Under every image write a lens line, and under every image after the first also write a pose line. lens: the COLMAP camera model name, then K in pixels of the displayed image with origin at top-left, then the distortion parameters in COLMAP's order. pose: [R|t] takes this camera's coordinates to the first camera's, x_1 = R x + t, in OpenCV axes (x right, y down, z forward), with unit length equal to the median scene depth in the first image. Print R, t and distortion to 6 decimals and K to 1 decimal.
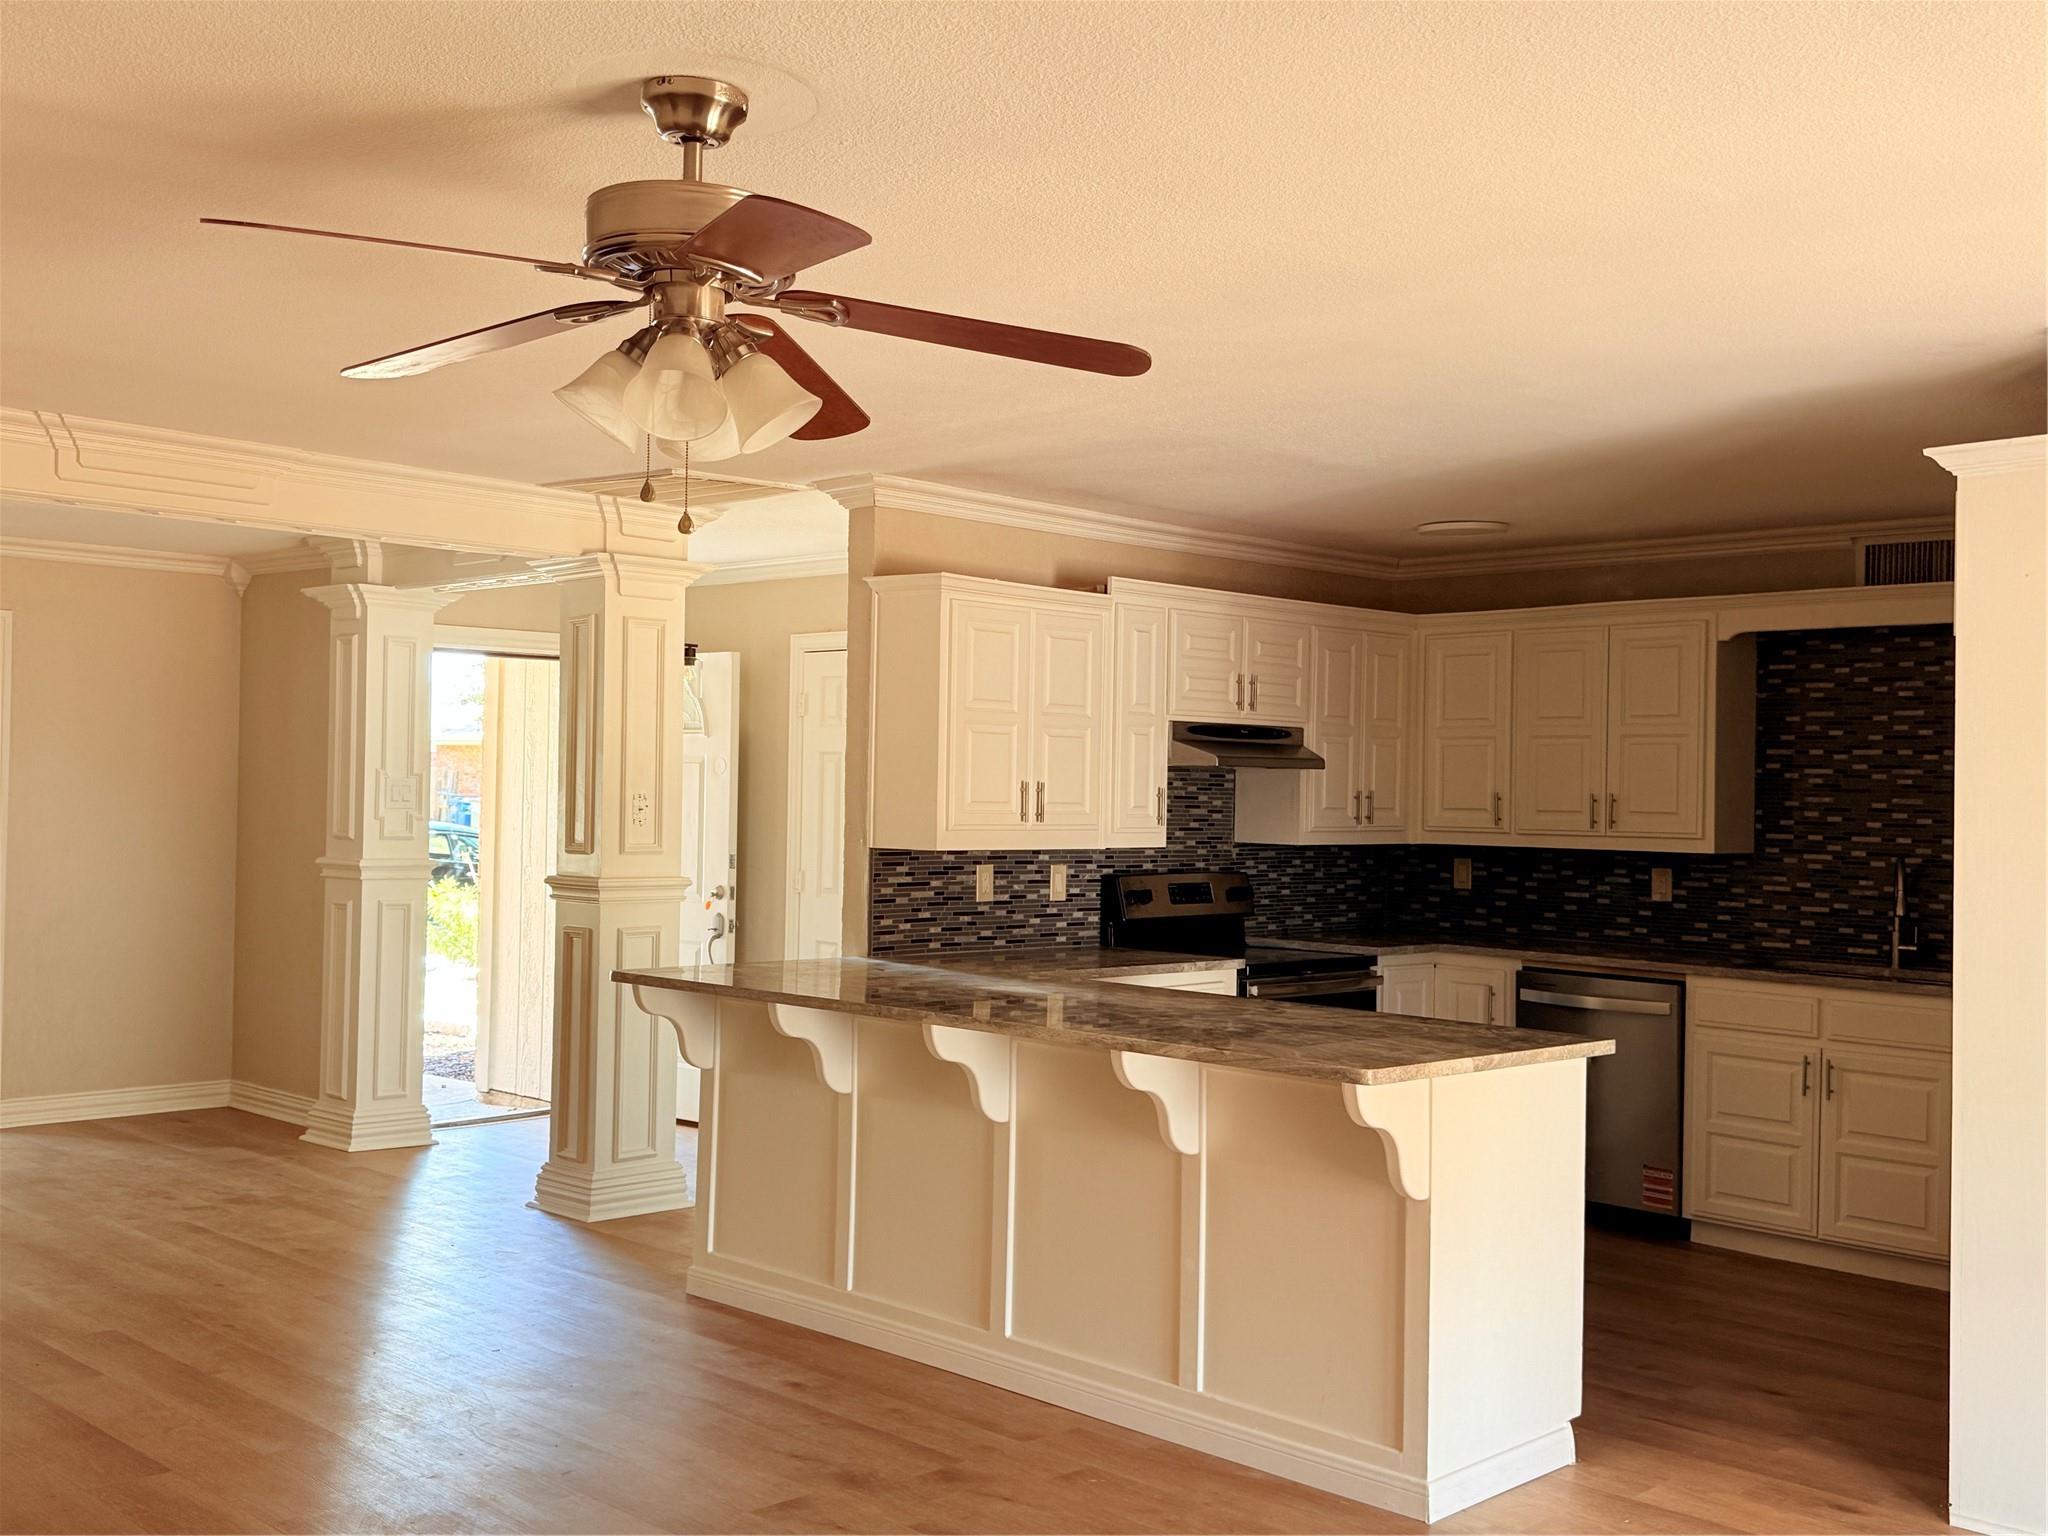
lens RADIAL K [[2065.5, 0, 987.5], [0, 2065.5, 709.9], [0, 0, 1]] dist [0.111730, 0.000000]
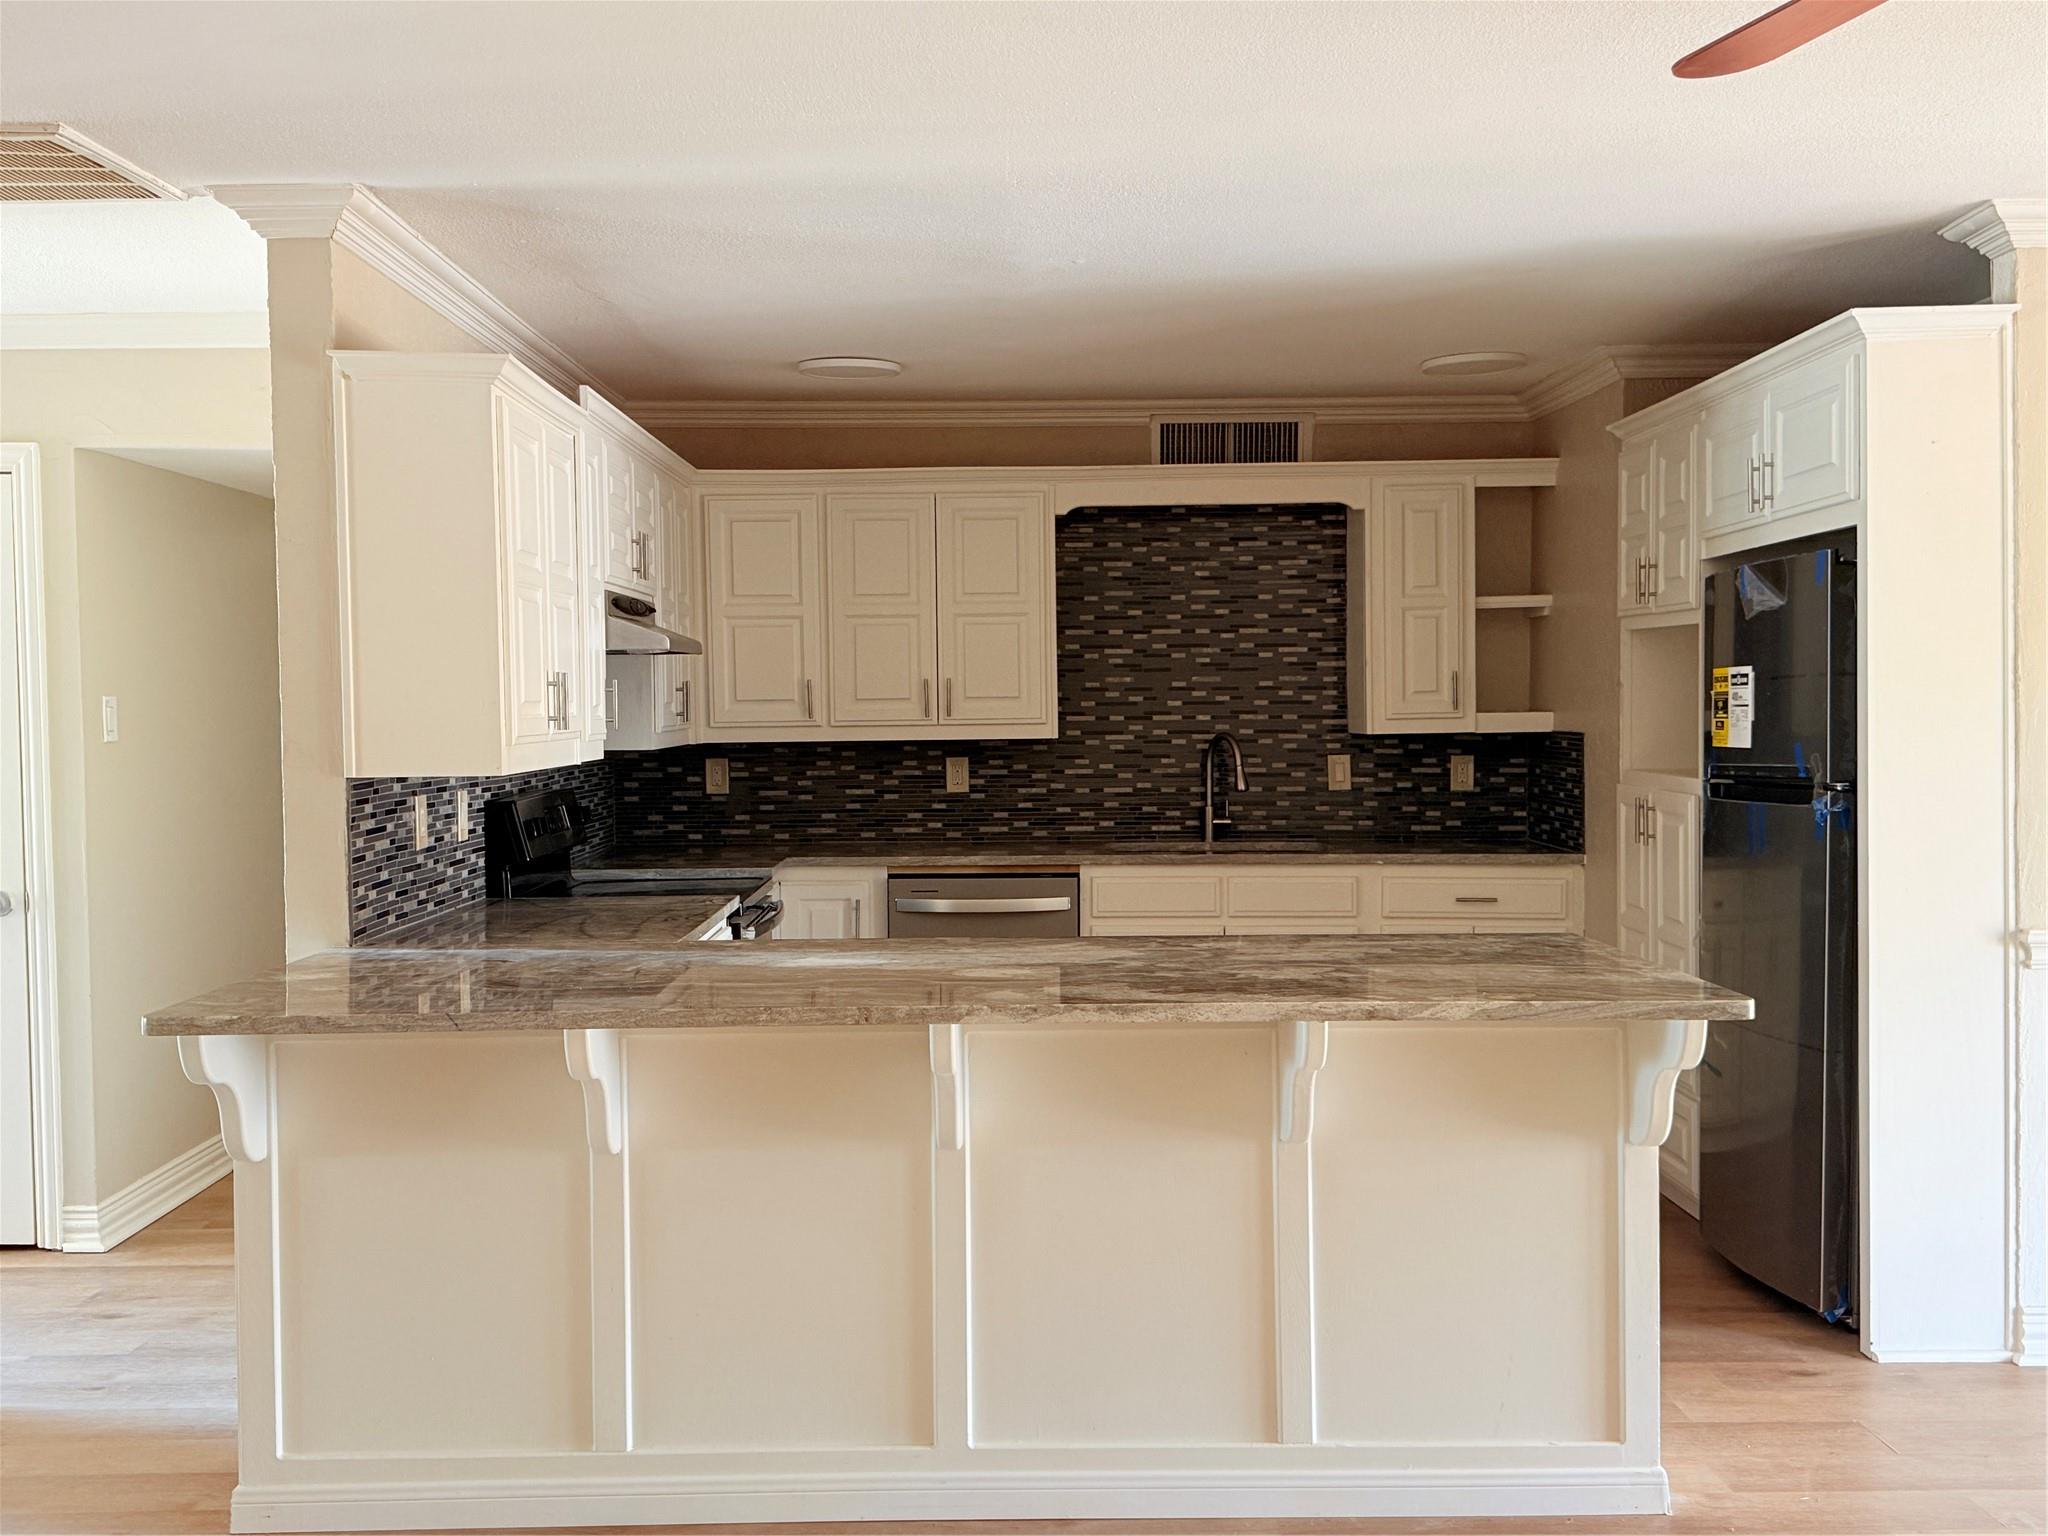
lens RADIAL K [[2065.5, 0, 1021.1], [0, 2065.5, 755.8], [0, 0, 1]] dist [0.111730, 0.000000]
pose [[0.702366, -0.044106, 0.710448, -0.334713], [-0.007828, 0.997539, 0.069668, 0.010978], [-0.711773, -0.054494, 0.700293, 0.351997]]
